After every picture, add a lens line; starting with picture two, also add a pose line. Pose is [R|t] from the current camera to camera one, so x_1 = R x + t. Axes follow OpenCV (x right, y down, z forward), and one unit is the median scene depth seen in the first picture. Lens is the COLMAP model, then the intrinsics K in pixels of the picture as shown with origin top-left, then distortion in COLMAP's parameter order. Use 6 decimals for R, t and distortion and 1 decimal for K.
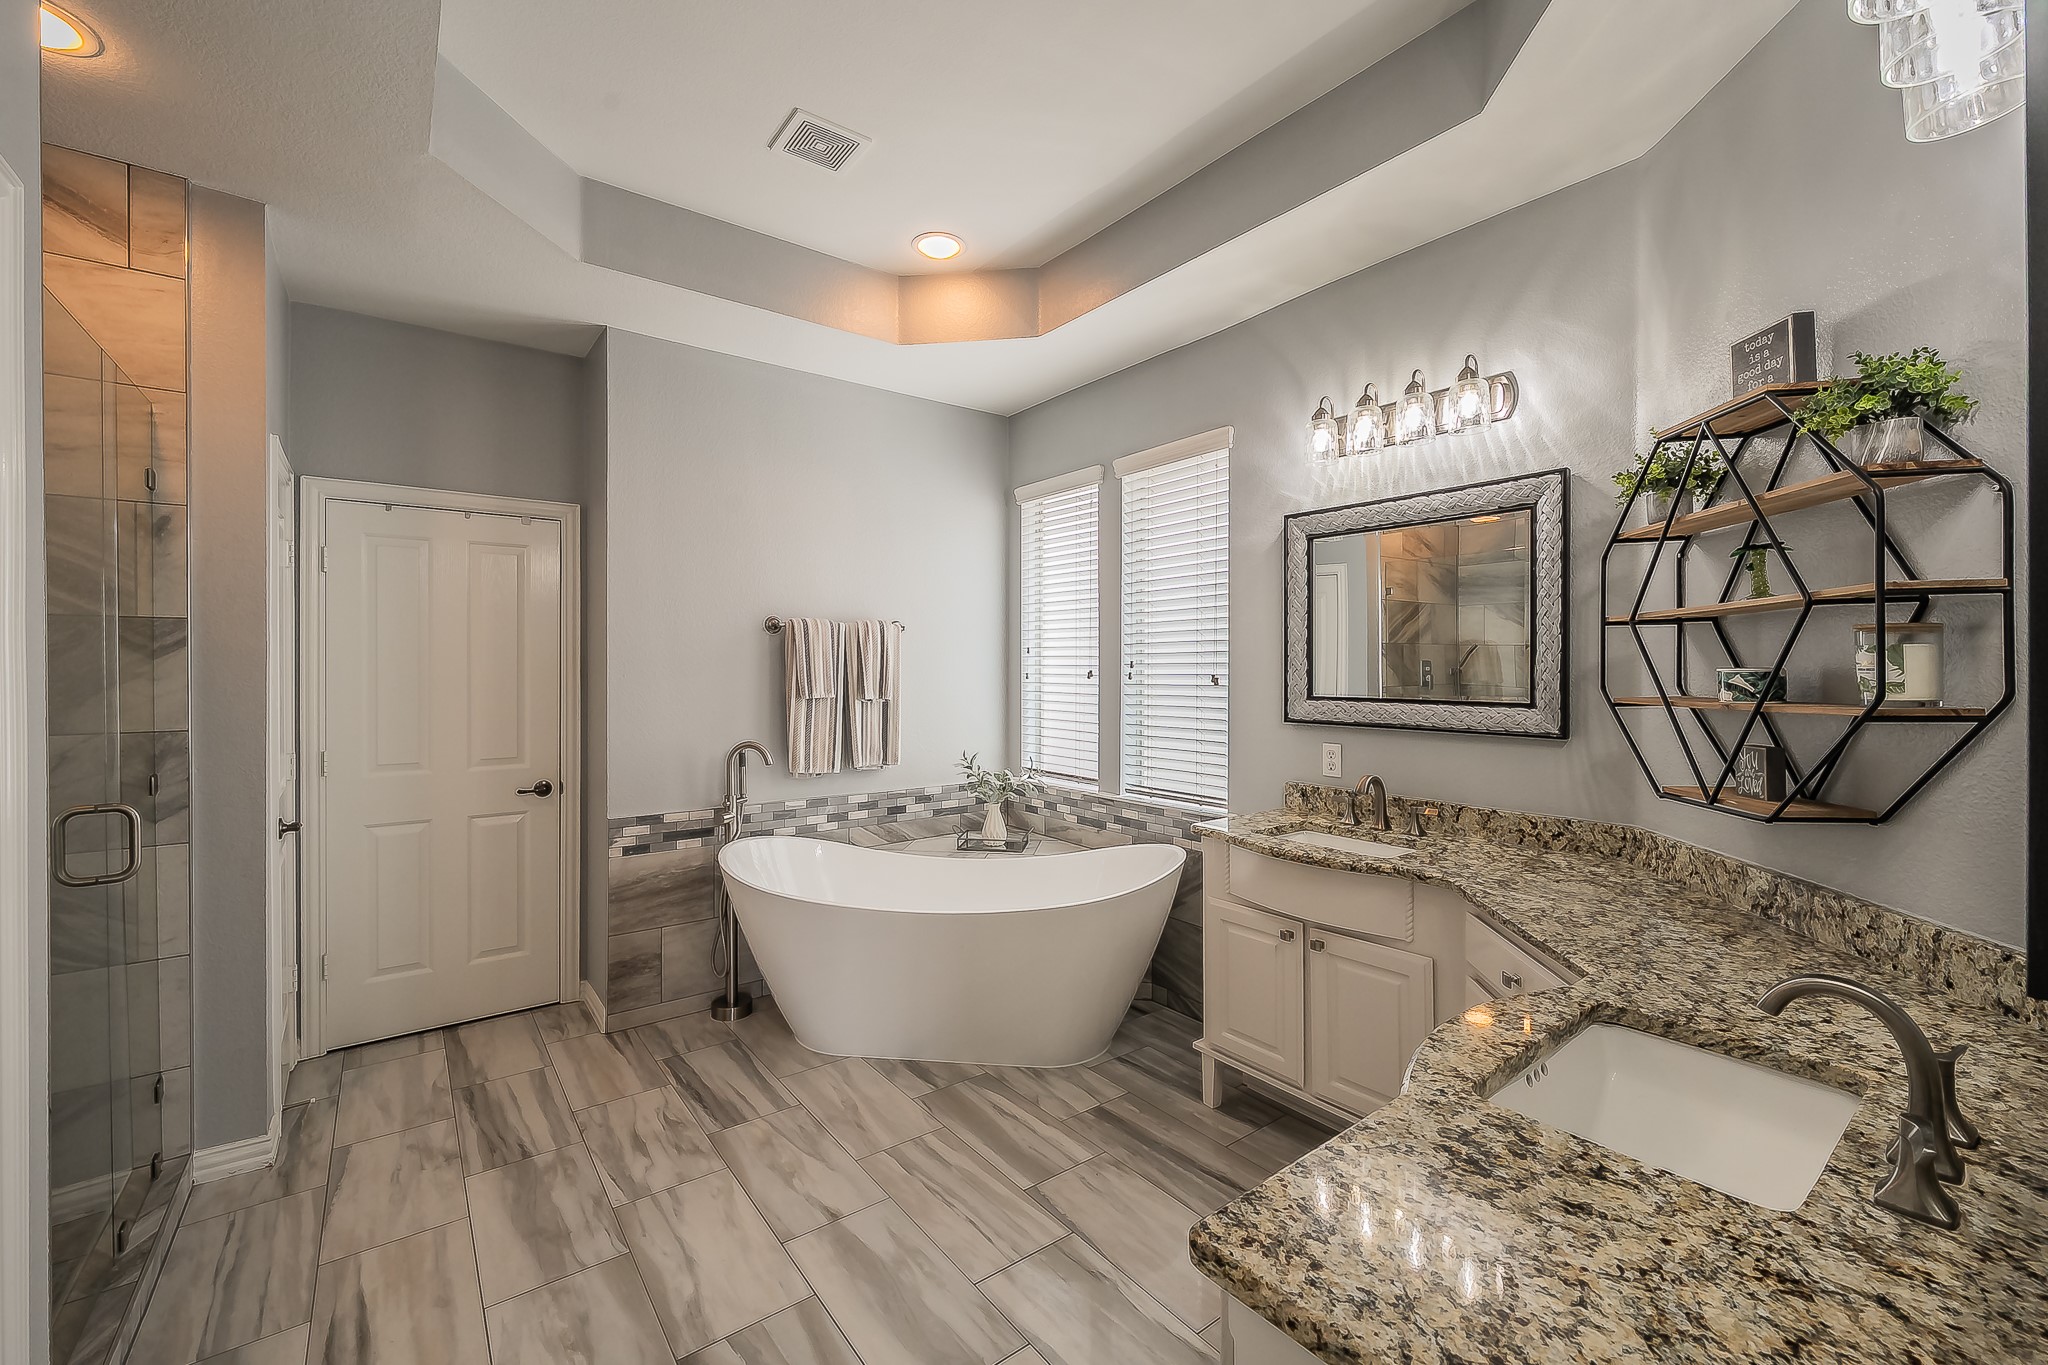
lens RADIAL K [[833.2, 0, 1024.0], [0, 833.2, 682.5], [0, 0, 1]] dist [0.000856, 0.000152]
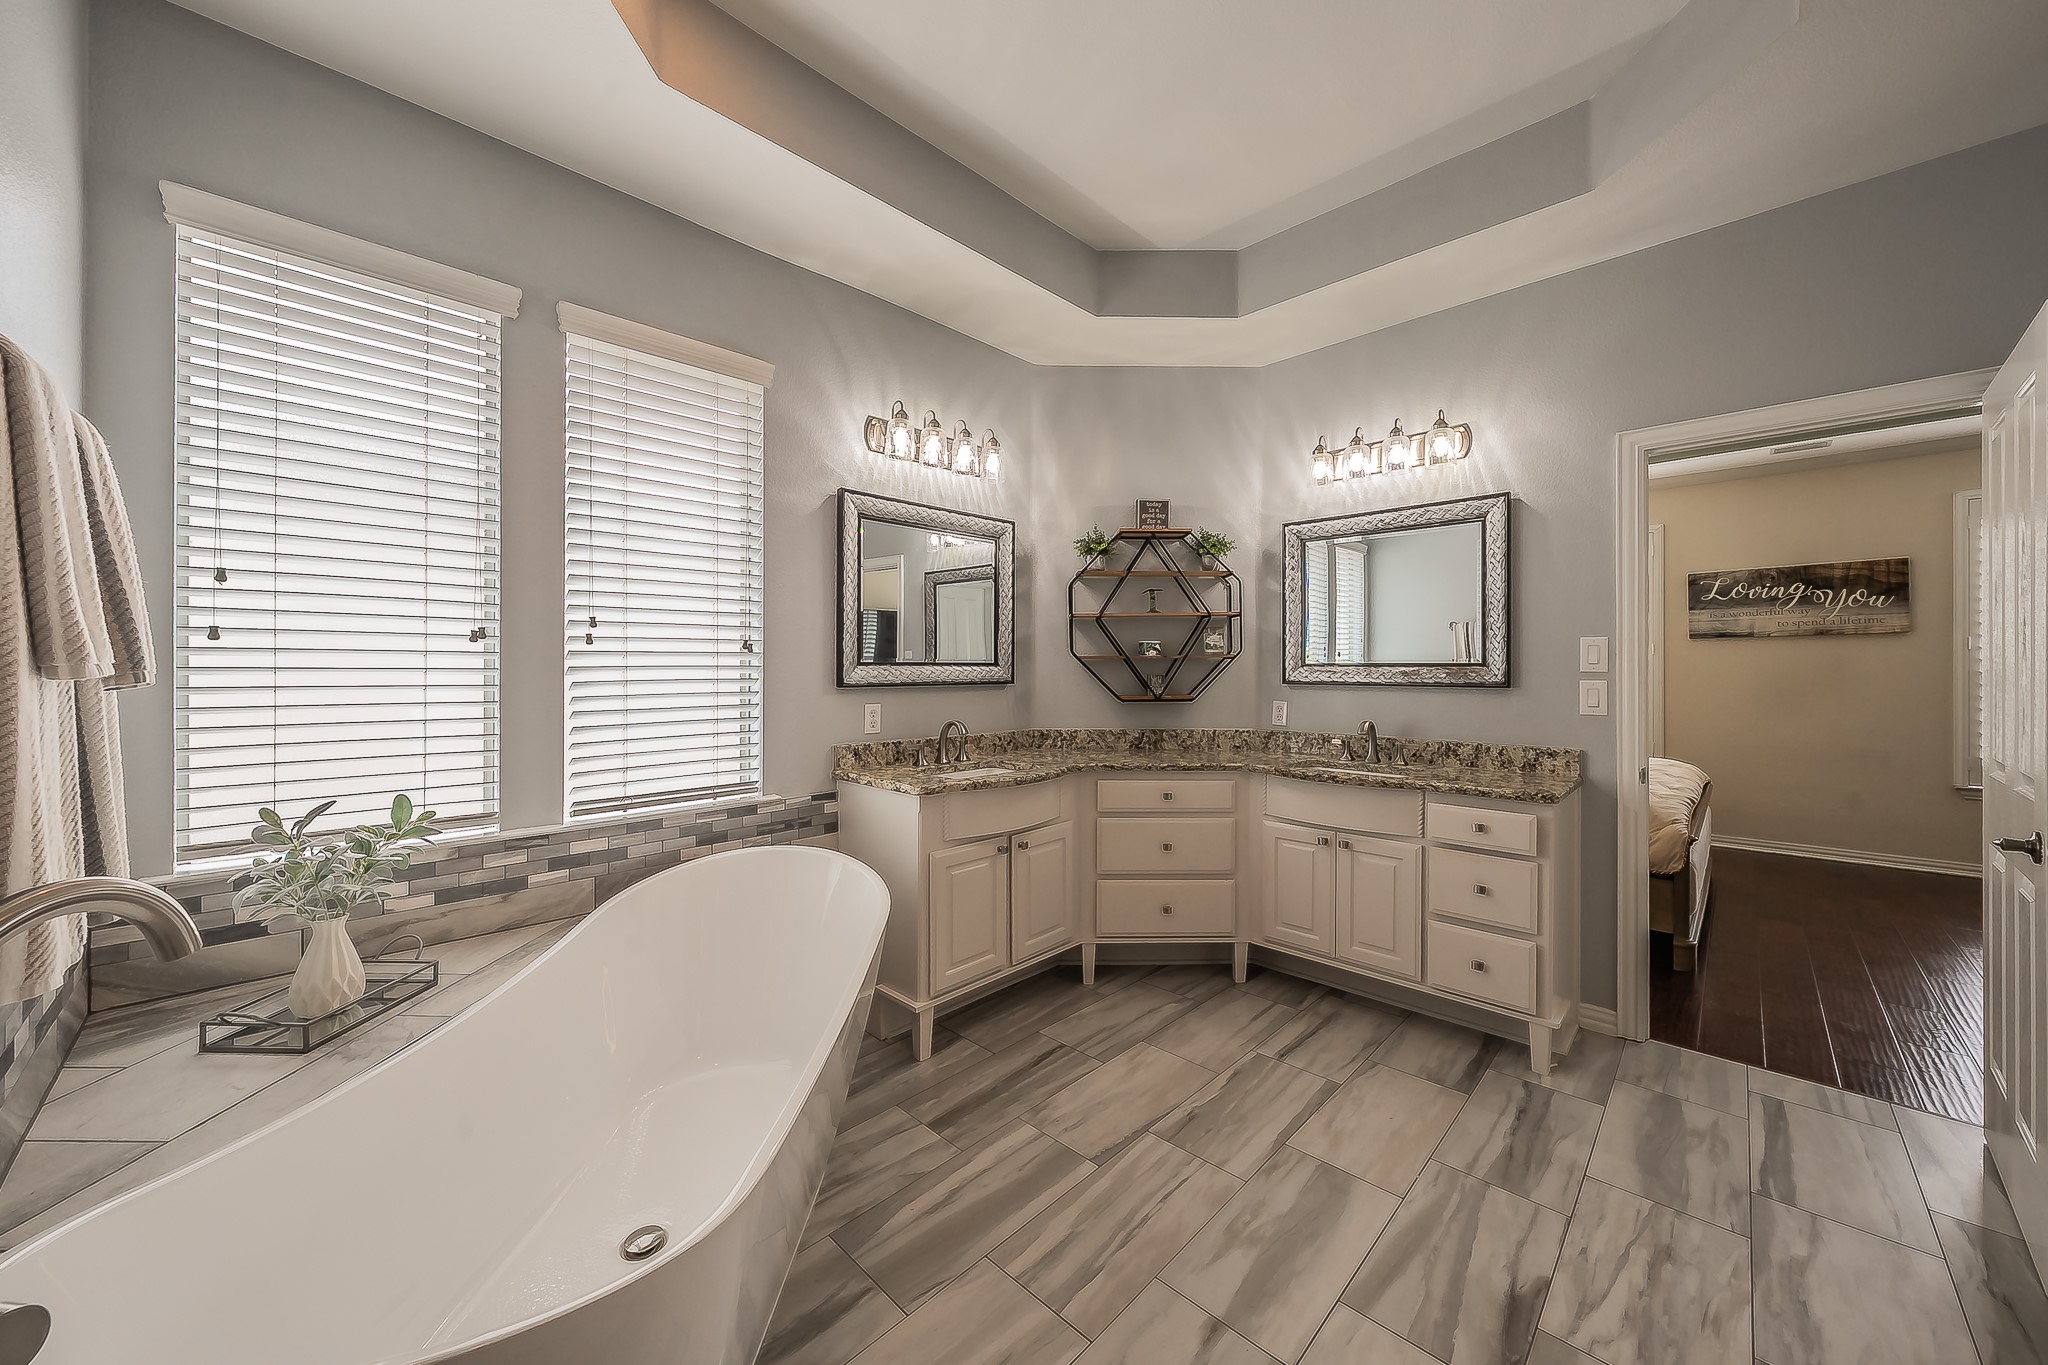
lens RADIAL K [[732.3, 0, 1025.2], [0, 732.3, 675.8], [0, 0, 1]] dist [-0.000685, -0.000064]
pose [[-0.142224, -0.010434, 0.989779, -0.665187], [0.018571, 0.999740, 0.013207, 0.027267], [-0.989660, 0.020260, -0.141994, 0.974103]]
